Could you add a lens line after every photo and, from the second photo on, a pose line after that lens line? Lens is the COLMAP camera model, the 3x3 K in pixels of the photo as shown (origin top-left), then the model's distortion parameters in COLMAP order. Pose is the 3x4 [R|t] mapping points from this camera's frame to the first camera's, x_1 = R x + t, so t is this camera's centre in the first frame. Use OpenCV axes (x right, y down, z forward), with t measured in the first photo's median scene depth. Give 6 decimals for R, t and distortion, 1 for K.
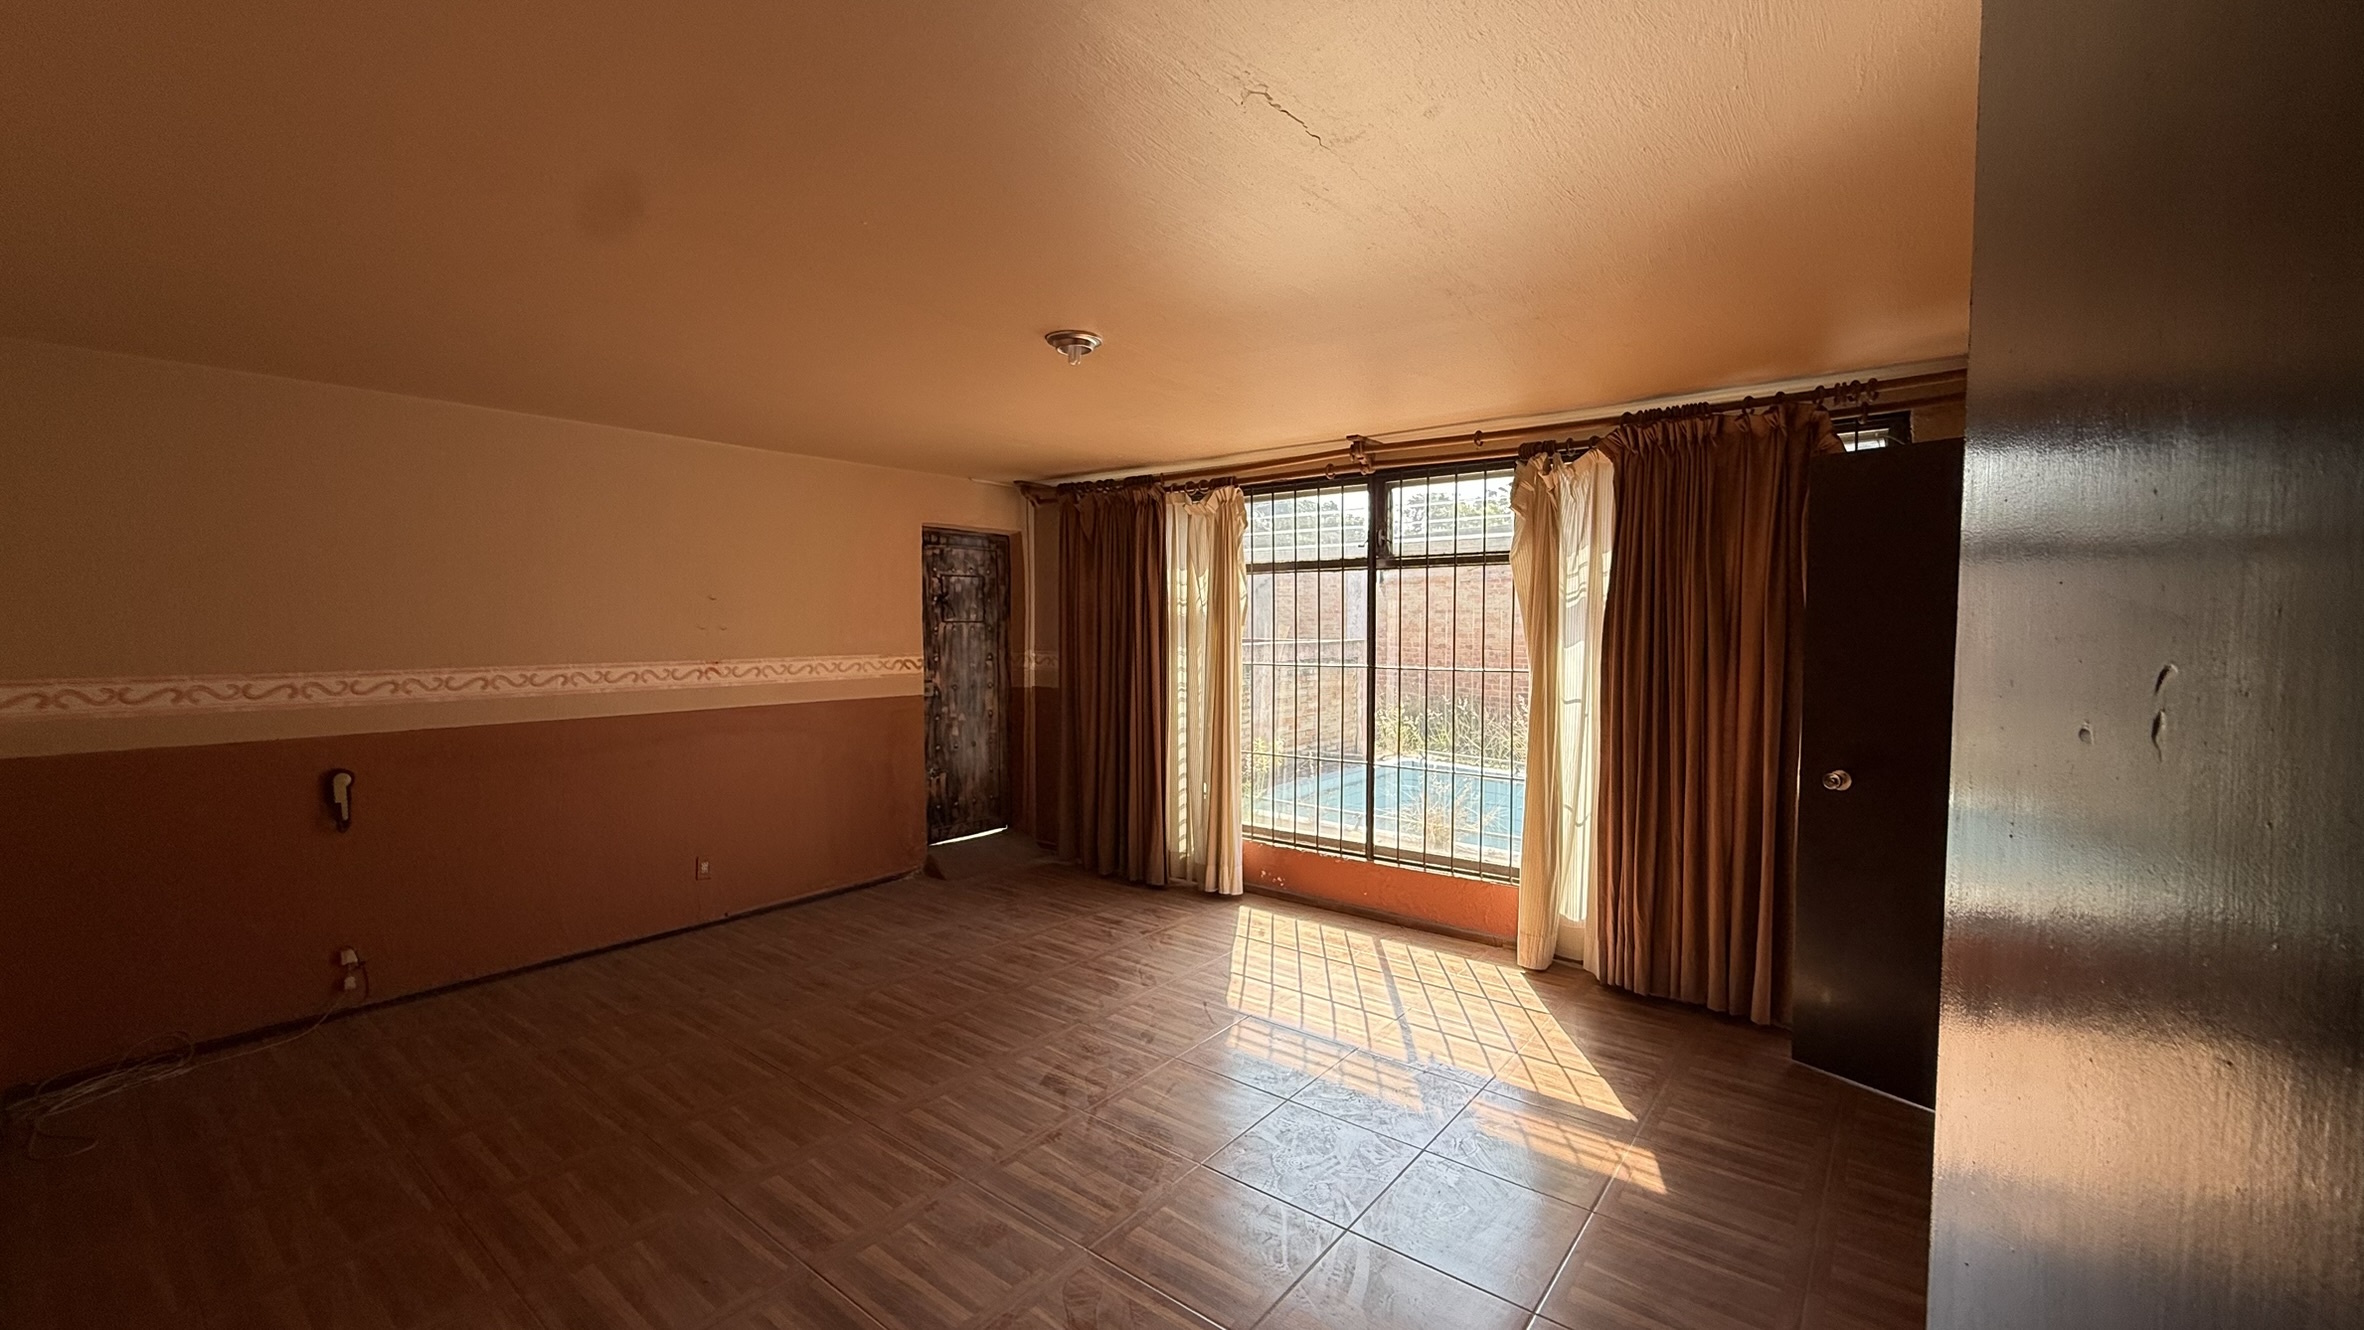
lens RADIAL K [[943.0, 0, 1162.2], [0, 943.0, 662.4], [0, 0, 1]] dist [-0.002639, -0.000451]
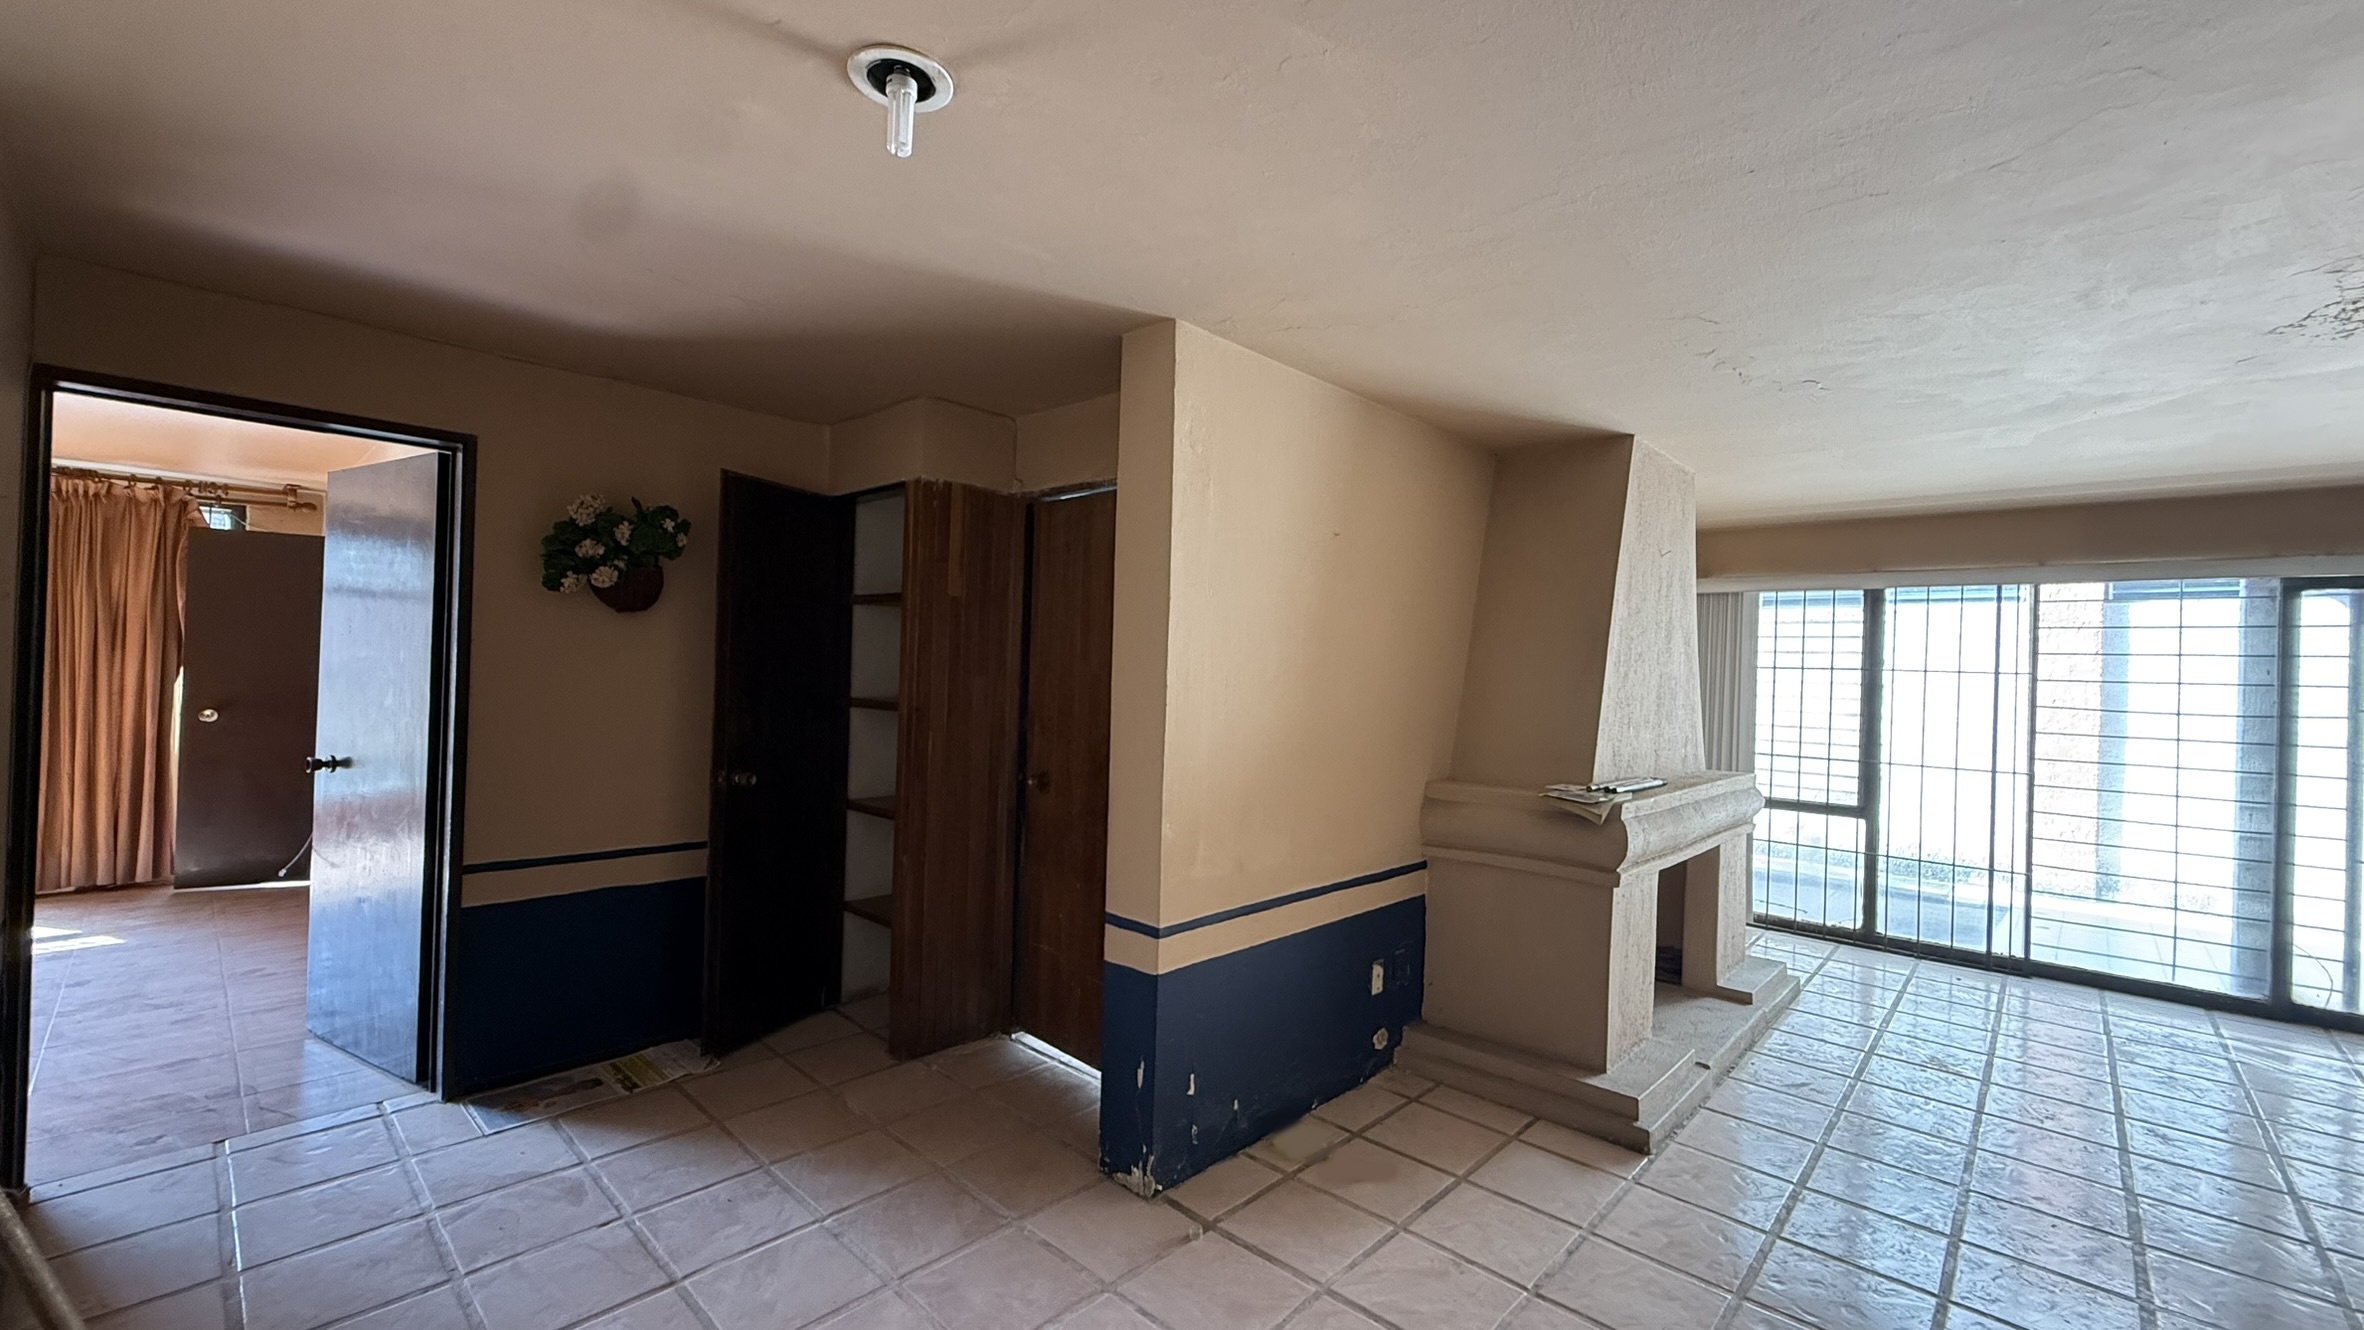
lens RADIAL K [[943.0, 0, 1199.9], [0, 943.0, 666.3], [0, 0, 1]] dist [-0.002639, -0.000451]
pose [[0.054406, 0.001302, 0.998518, -0.716121], [0.001501, 0.999998, -0.001386, 0.030477], [-0.998518, 0.001574, 0.054404, -0.722347]]
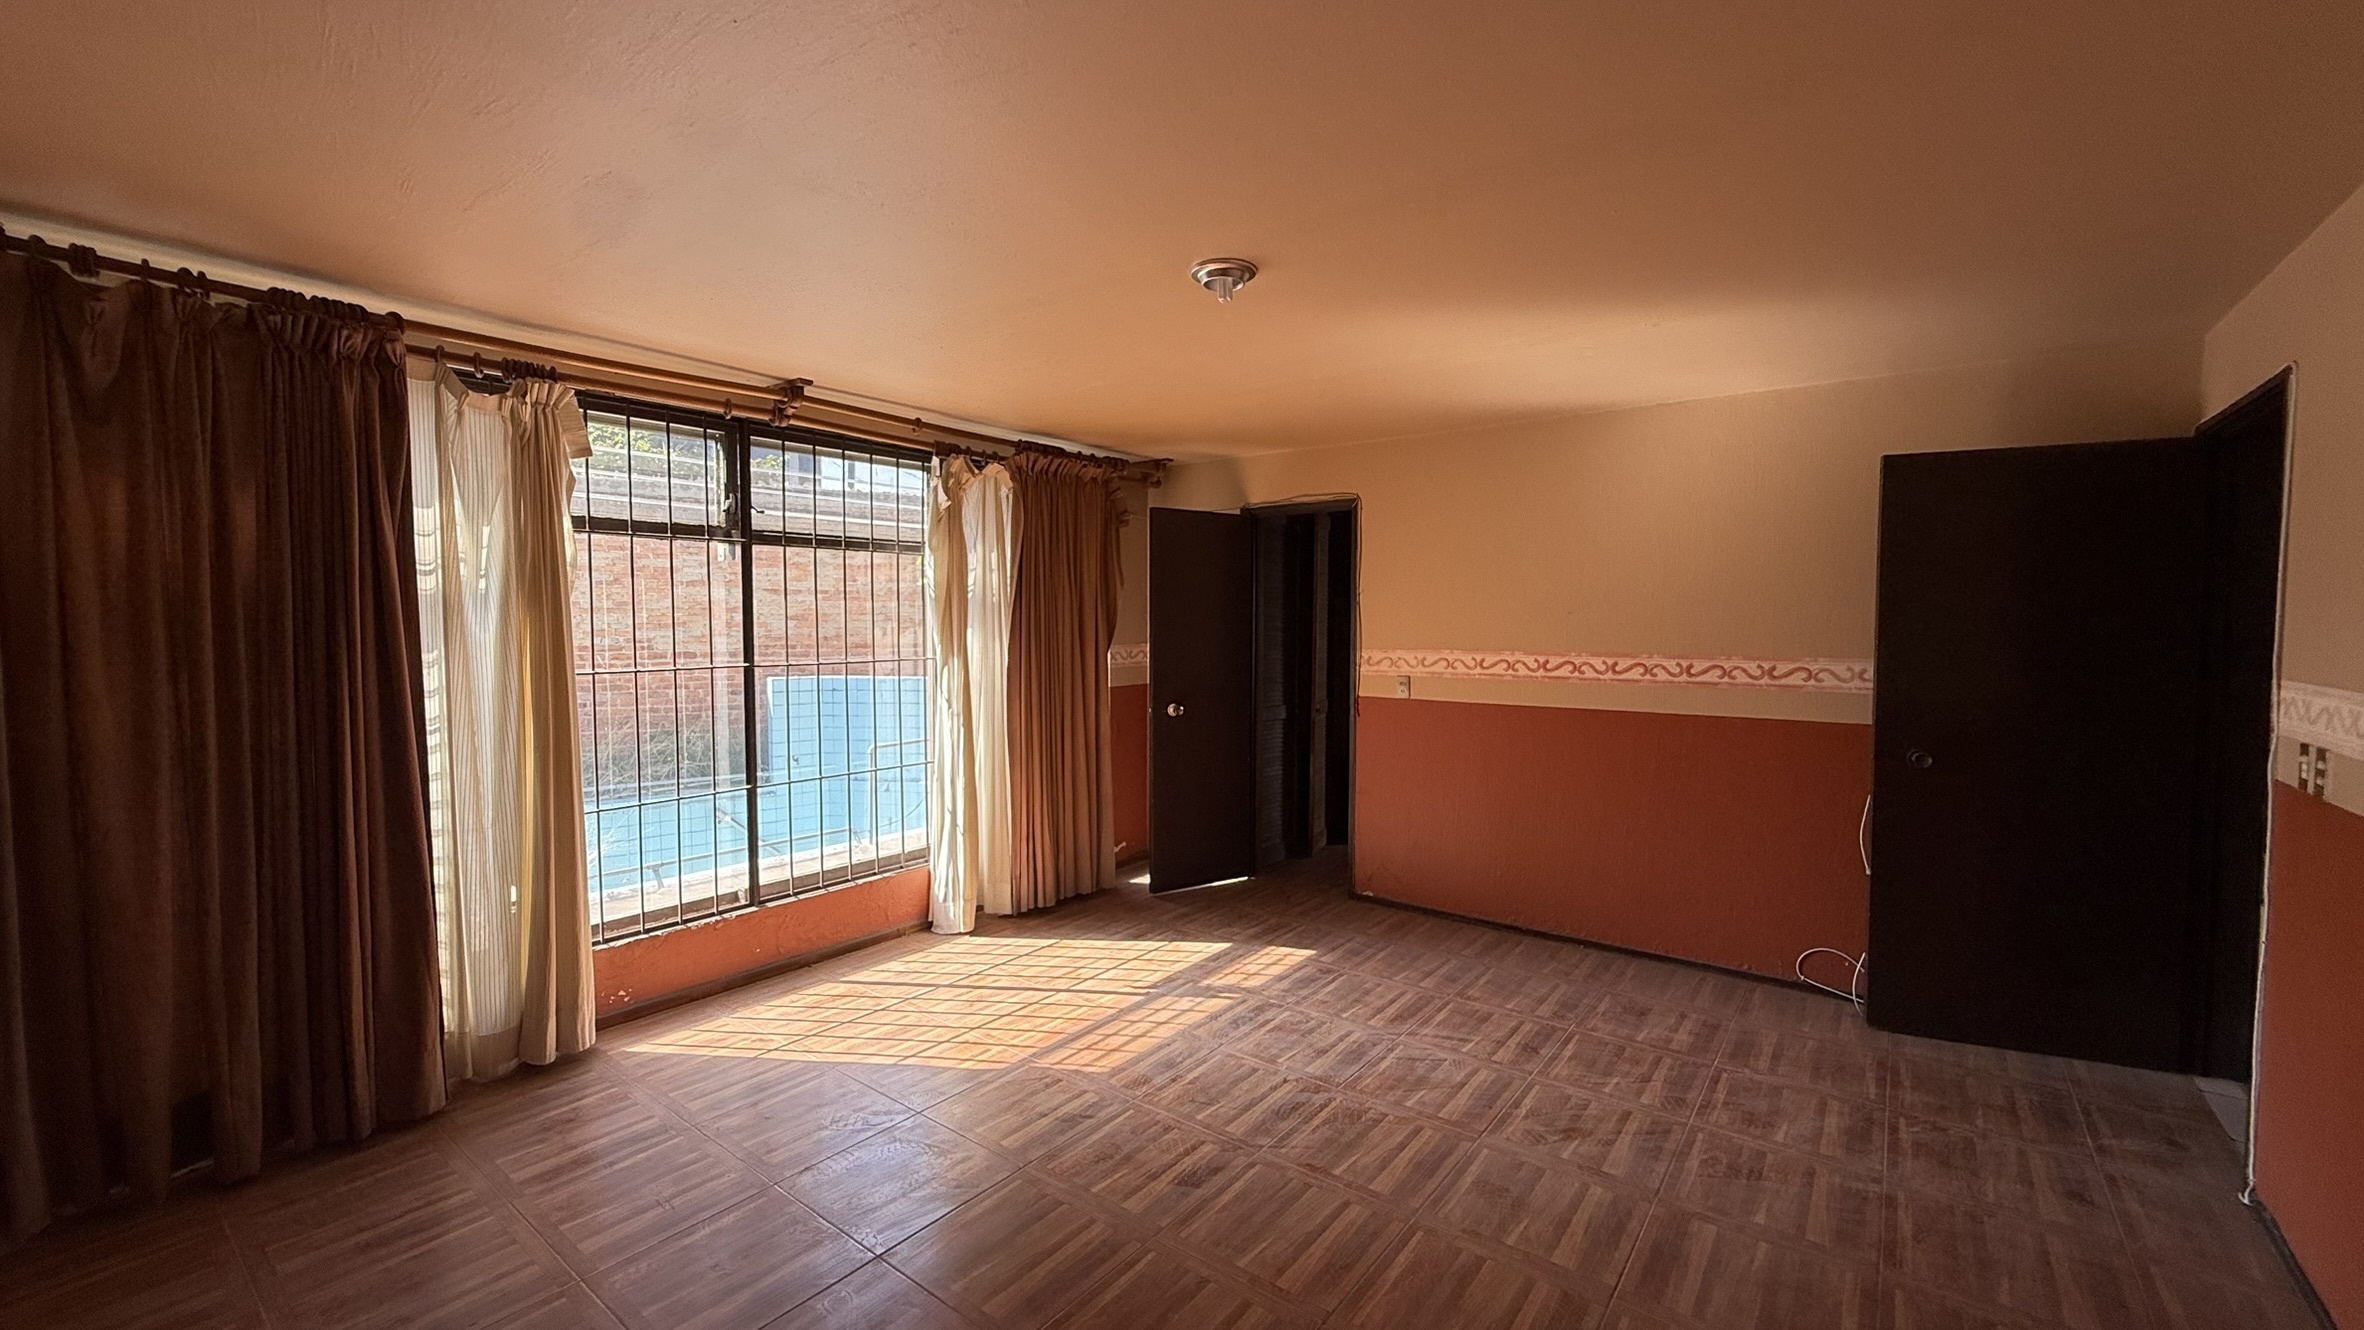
lens RADIAL K [[943.0, 0, 1181.8], [0, 943.0, 654.9], [0, 0, 1]] dist [-0.002639, -0.000451]
pose [[-0.022810, -0.038638, 0.998993, -0.708534], [0.041156, 0.998370, 0.039553, -0.025709], [-0.998892, 0.042017, -0.021182, 0.792108]]
